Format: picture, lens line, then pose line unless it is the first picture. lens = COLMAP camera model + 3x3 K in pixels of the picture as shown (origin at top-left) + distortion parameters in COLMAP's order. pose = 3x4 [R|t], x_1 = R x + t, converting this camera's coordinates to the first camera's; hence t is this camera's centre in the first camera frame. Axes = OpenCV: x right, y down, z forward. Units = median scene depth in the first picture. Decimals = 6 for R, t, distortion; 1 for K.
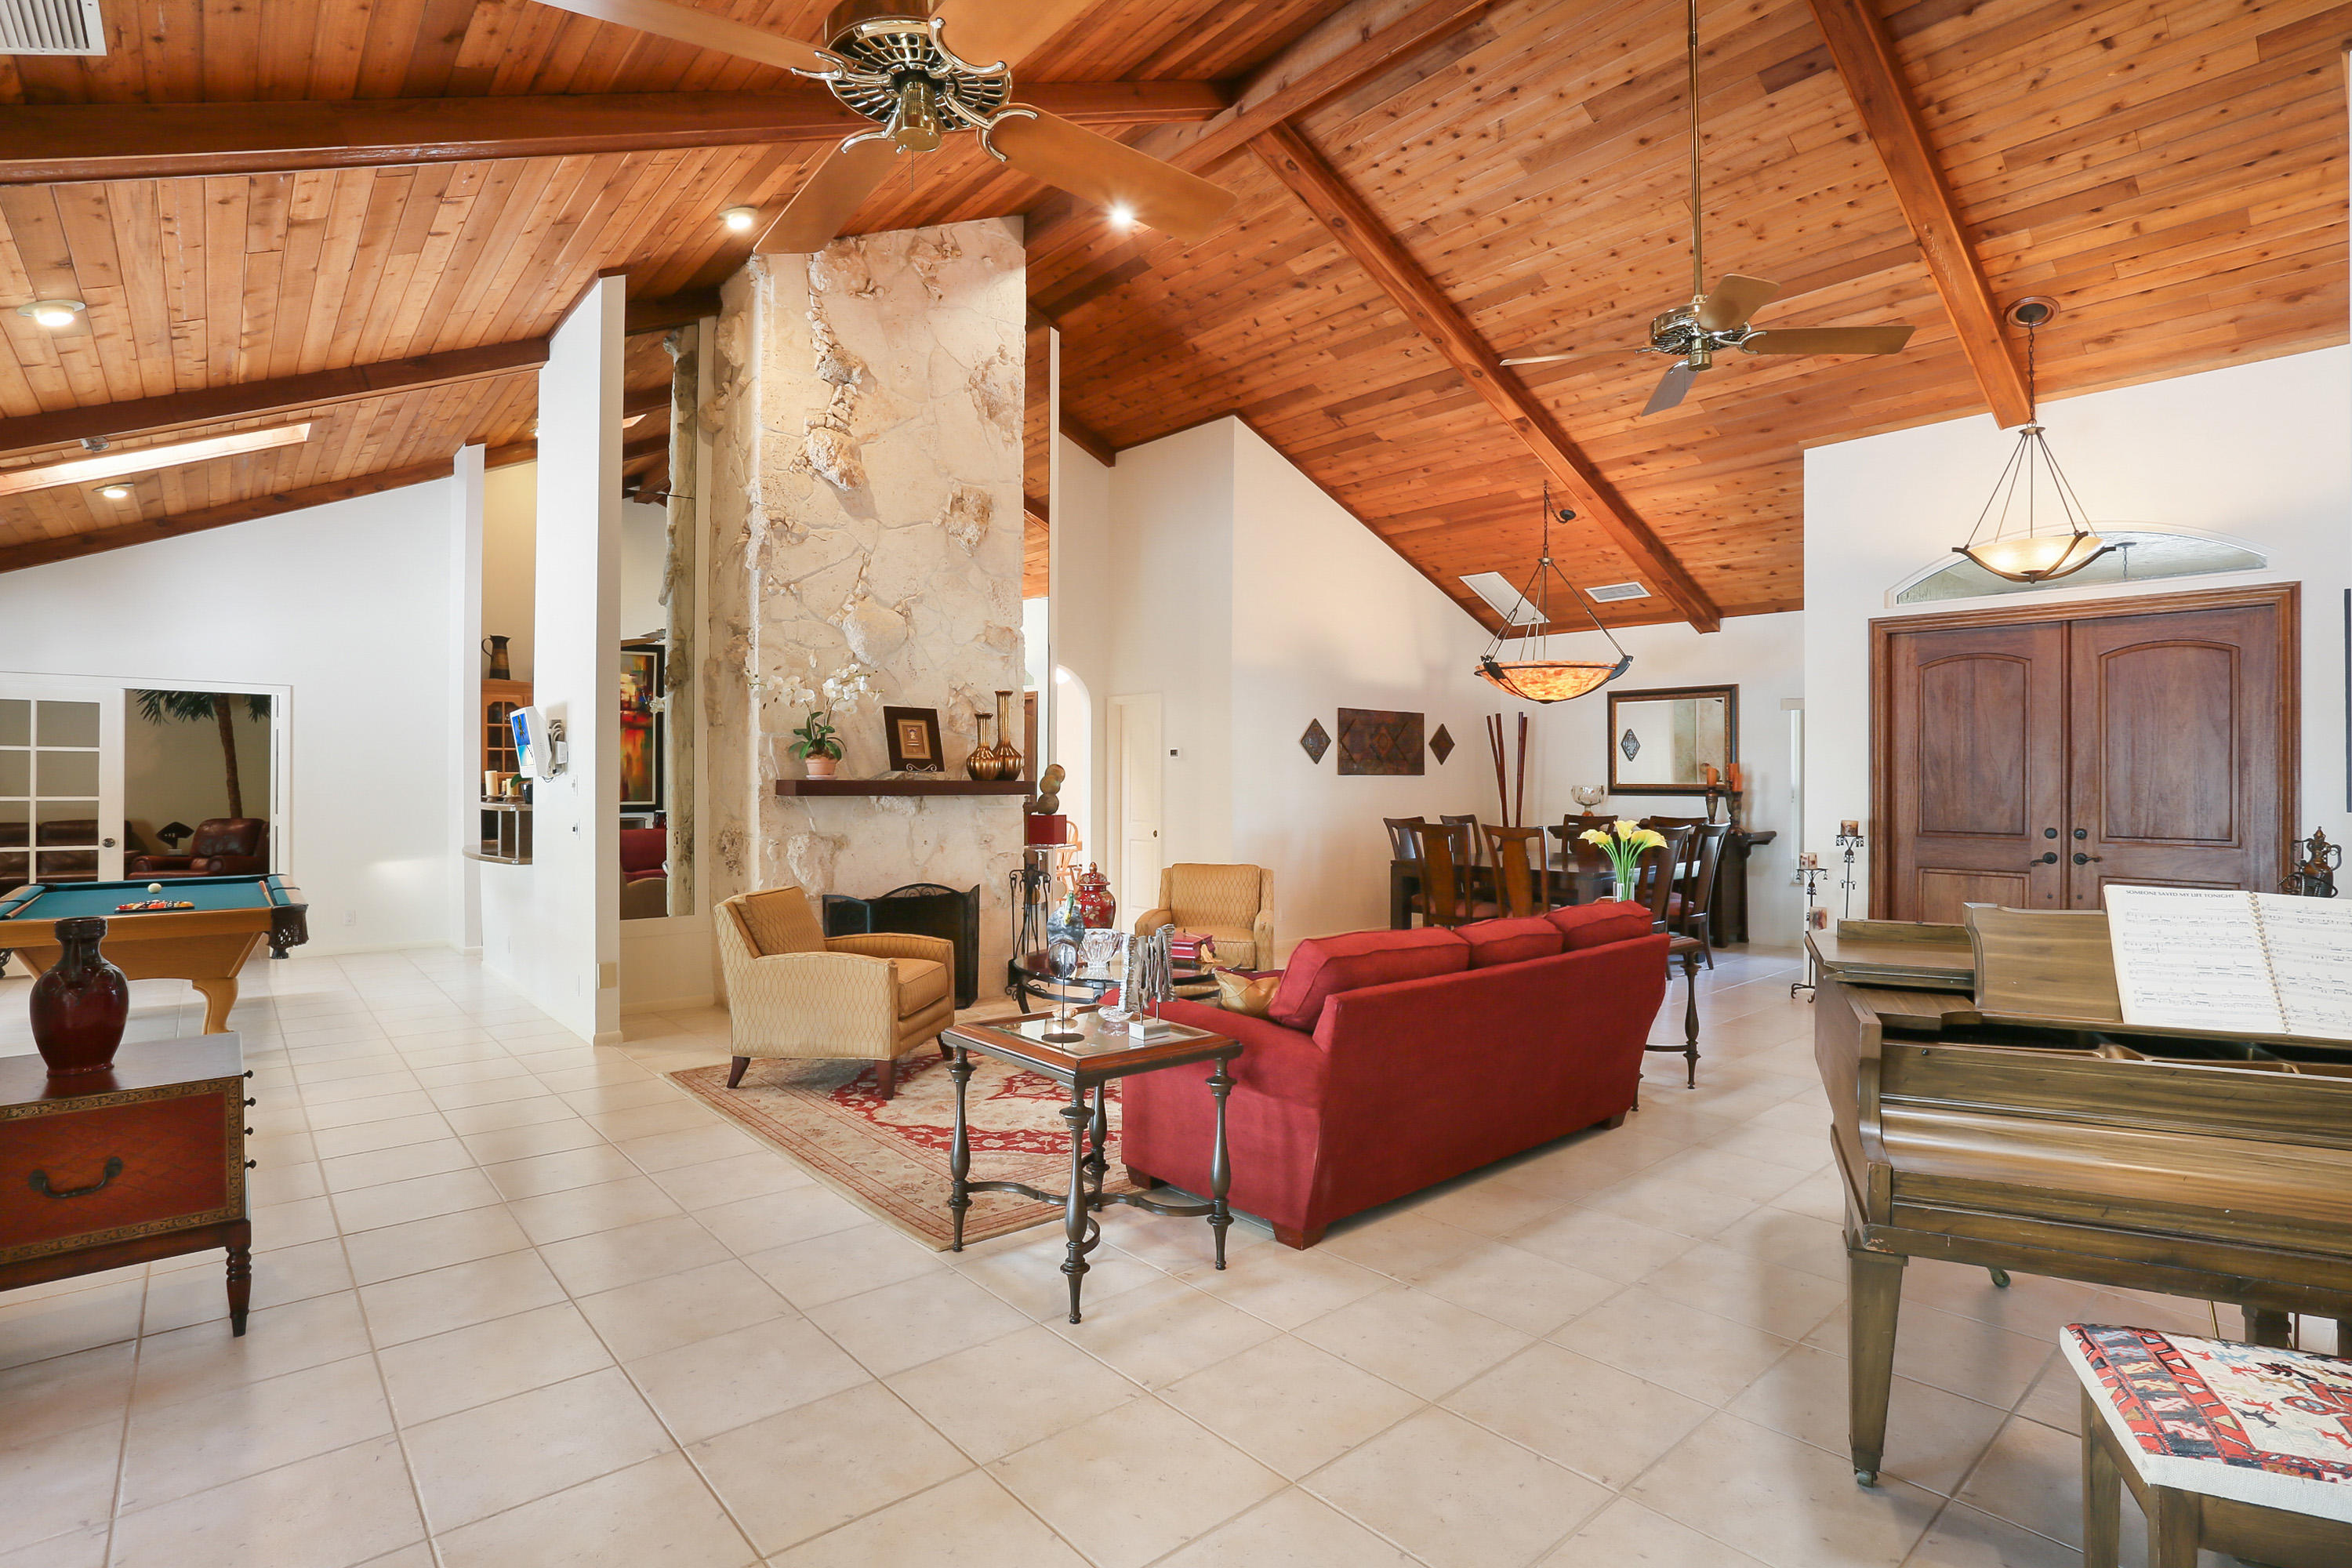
lens RADIAL K [[1163.5, 0, 1181.6], [0, 1163.5, 790.6], [0, 0, 1]] dist [-0.029650, 0.002991]
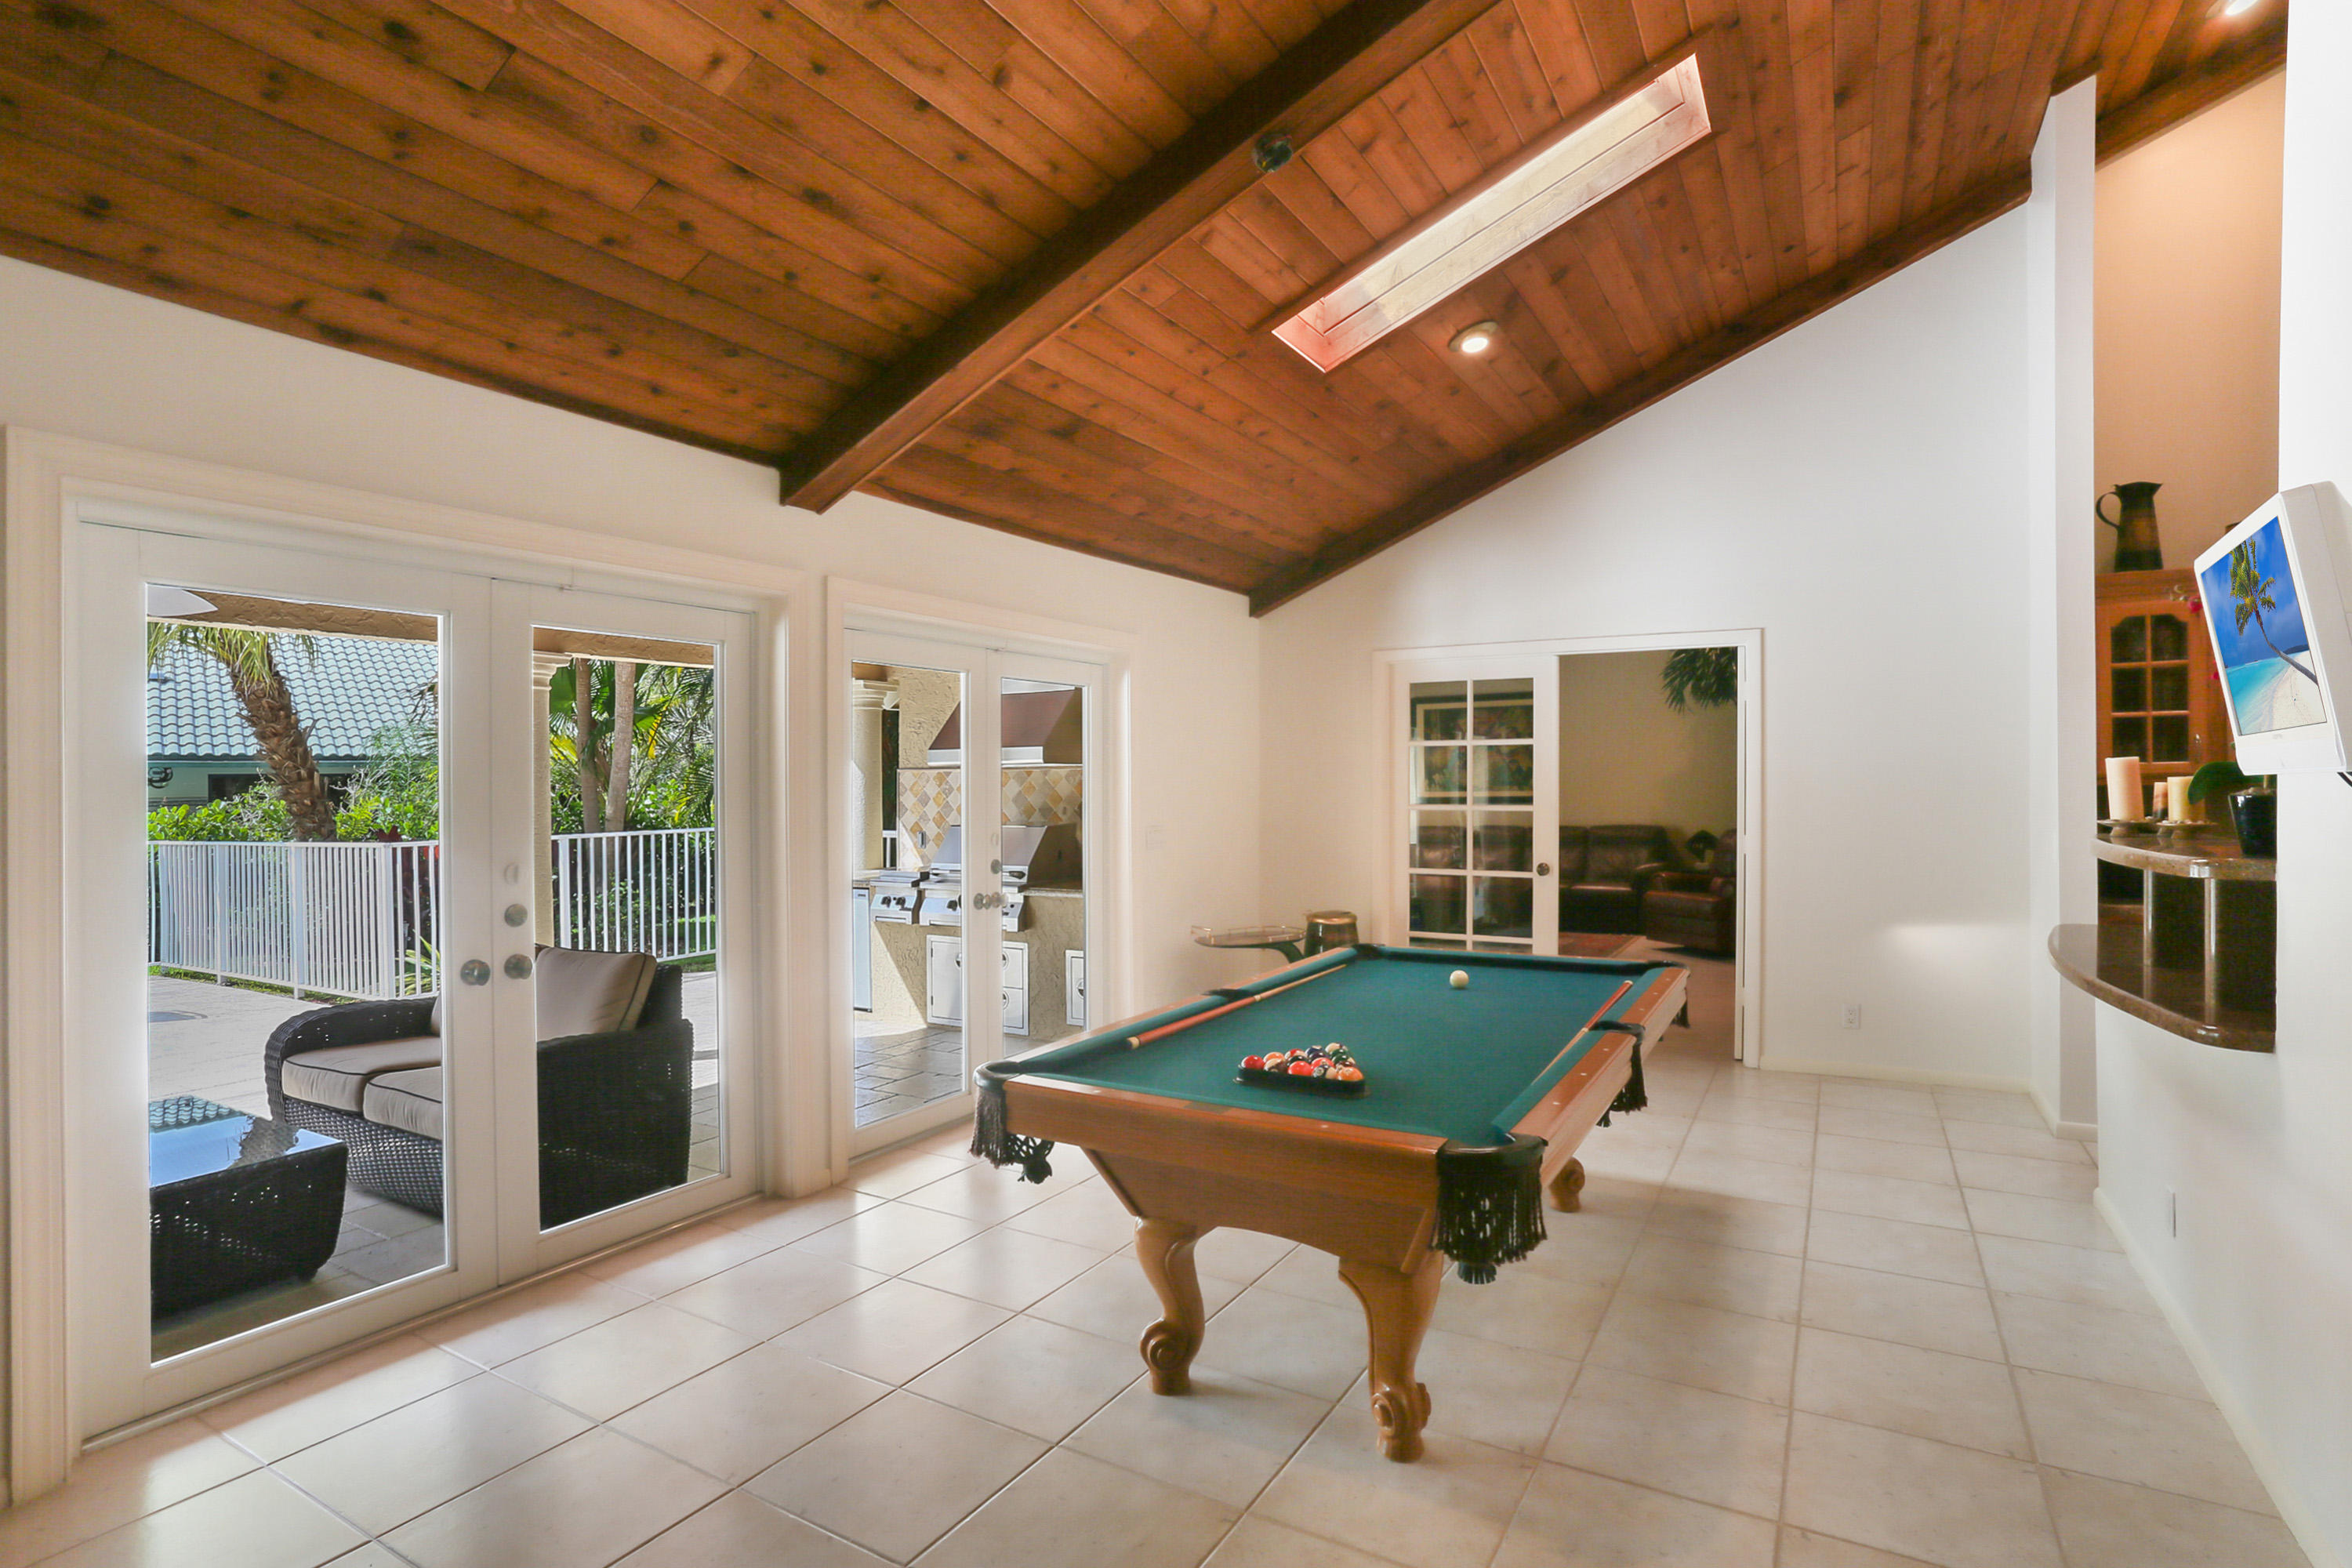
lens RADIAL K [[1163.5, 0, 1174.6], [0, 1163.5, 794.2], [0, 0, 1]] dist [-0.029650, 0.002991]
pose [[0.335451, 0.003973, -0.942049, -0.305227], [0.000011, 0.999991, 0.004222, -0.005300], [0.942058, -0.001427, 0.335448, 0.504743]]
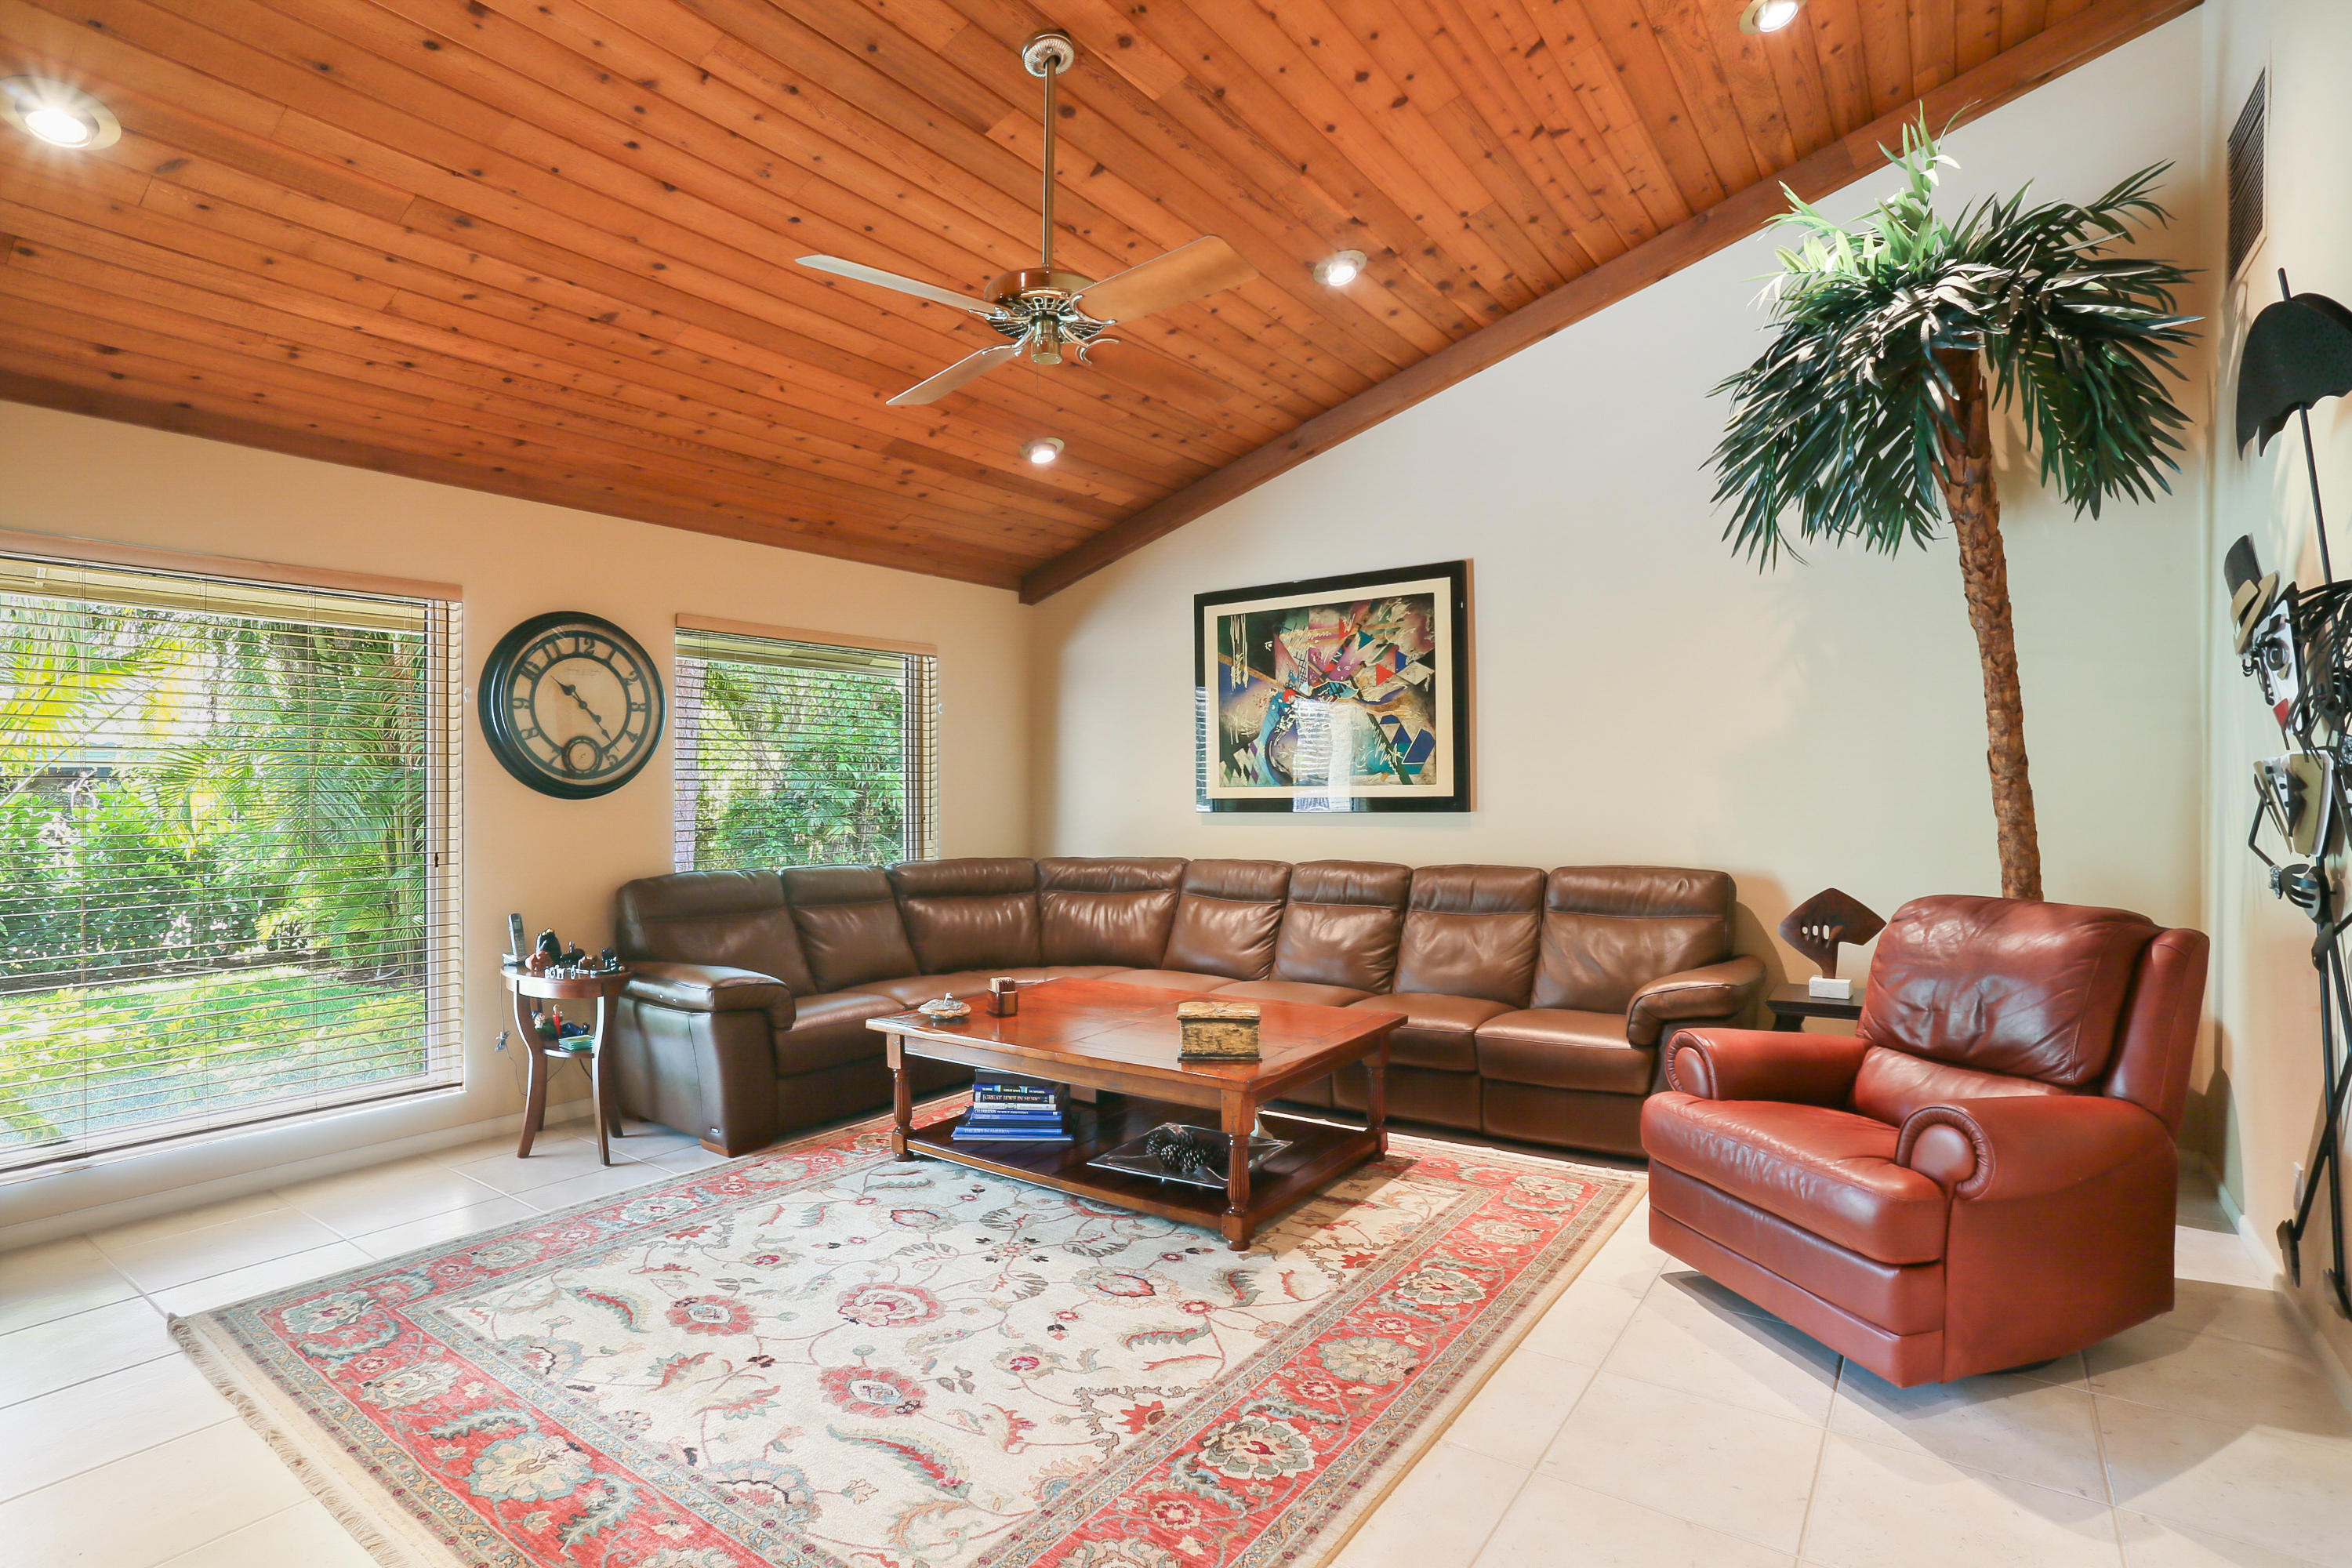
lens RADIAL K [[1163.5, 0, 1177.6], [0, 1163.5, 790.8], [0, 0, 1]] dist [-0.029650, 0.002991]
pose [[0.243294, -0.011223, -0.969888, -0.925130], [0.006214, 0.999931, -0.010012, 0.006374], [0.969933, -0.003591, 0.243347, 1.112139]]
